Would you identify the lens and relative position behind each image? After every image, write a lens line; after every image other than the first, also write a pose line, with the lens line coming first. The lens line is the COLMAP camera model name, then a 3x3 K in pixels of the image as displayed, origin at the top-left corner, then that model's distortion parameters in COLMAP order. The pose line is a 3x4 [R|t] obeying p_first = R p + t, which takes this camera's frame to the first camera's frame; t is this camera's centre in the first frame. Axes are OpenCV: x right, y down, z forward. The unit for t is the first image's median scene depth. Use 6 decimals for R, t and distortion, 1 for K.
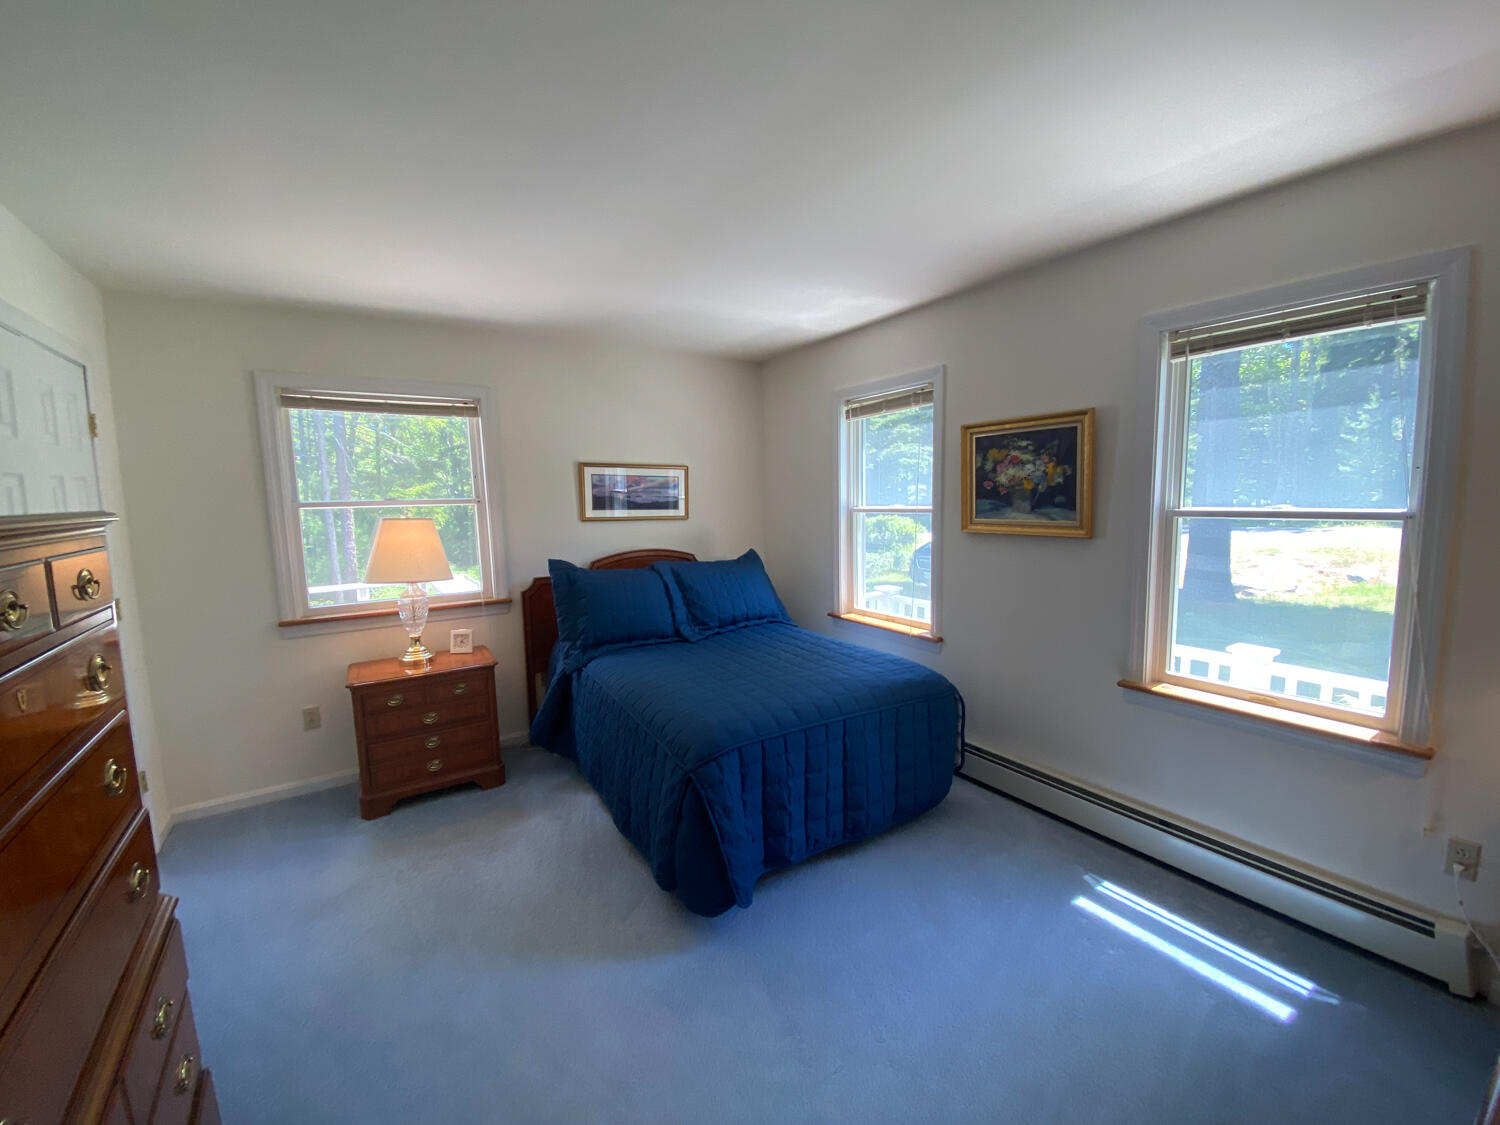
lens RADIAL K [[599.7, 0, 750.0], [0, 599.7, 562.5], [0, 0, 1]] dist [0.053211, -0.044690]
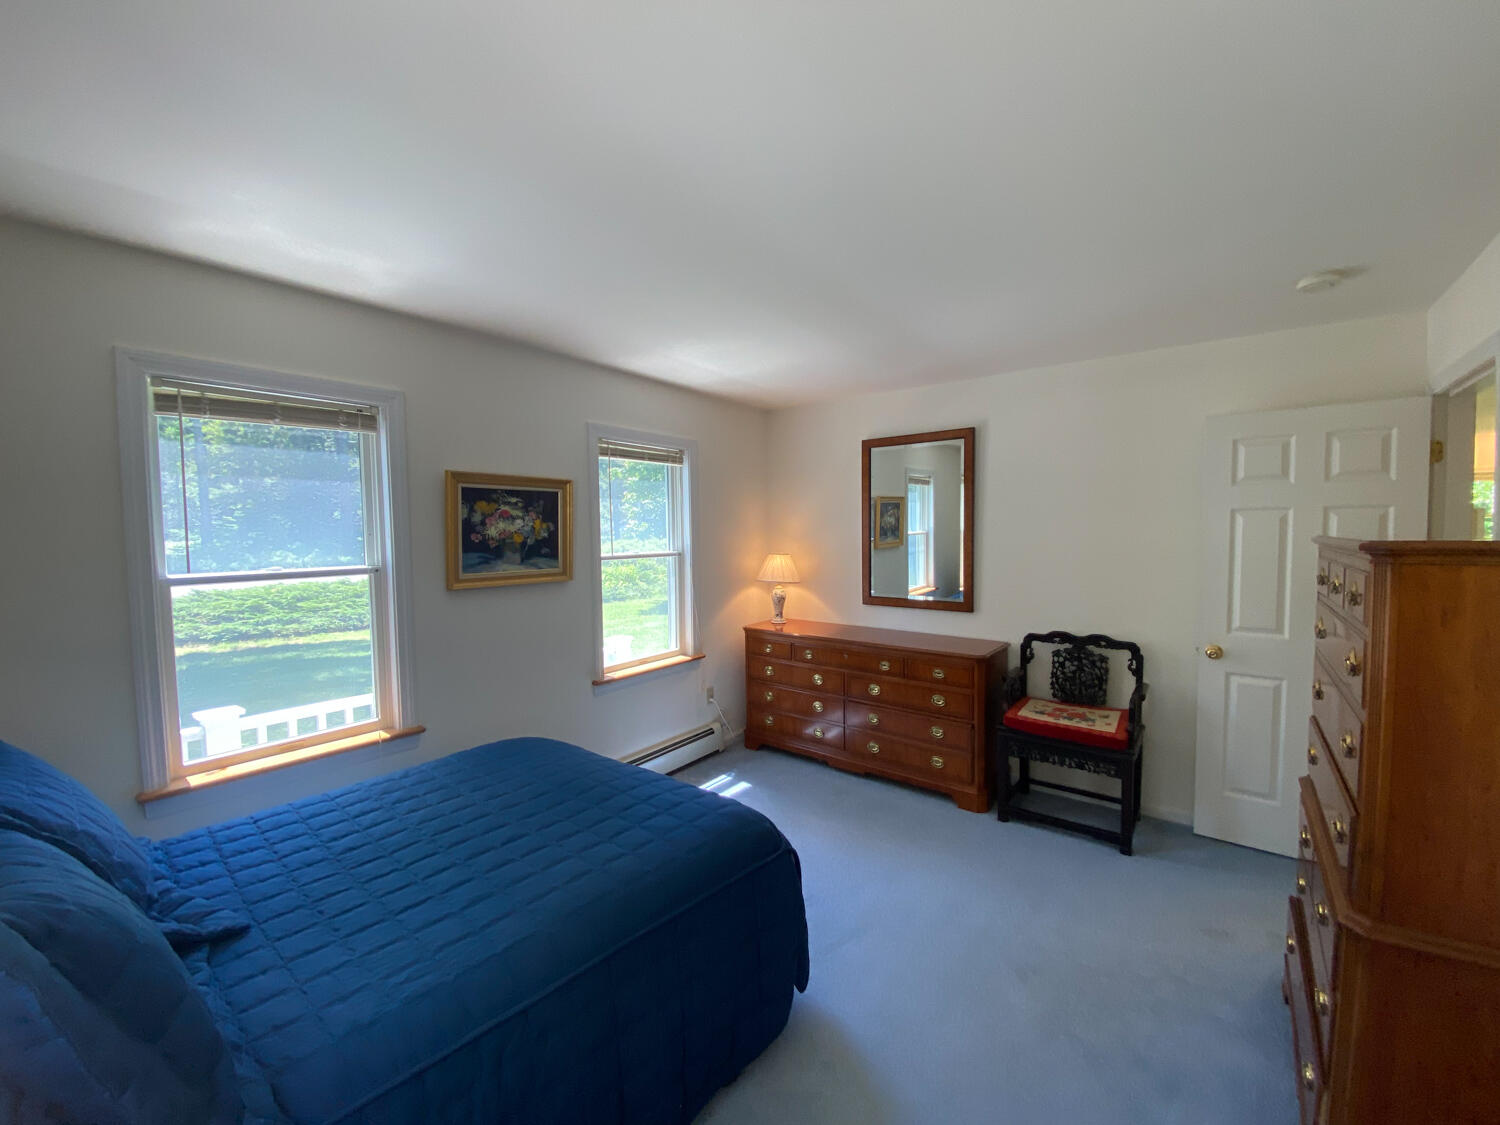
lens RADIAL K [[599.7, 0, 750.0], [0, 599.7, 562.5], [0, 0, 1]] dist [0.053211, -0.044690]
pose [[-0.327030, -0.025948, 0.944658, -0.691348], [0.124597, 0.989712, 0.070320, -0.109170], [-0.936764, 0.140698, -0.320433, 0.958760]]
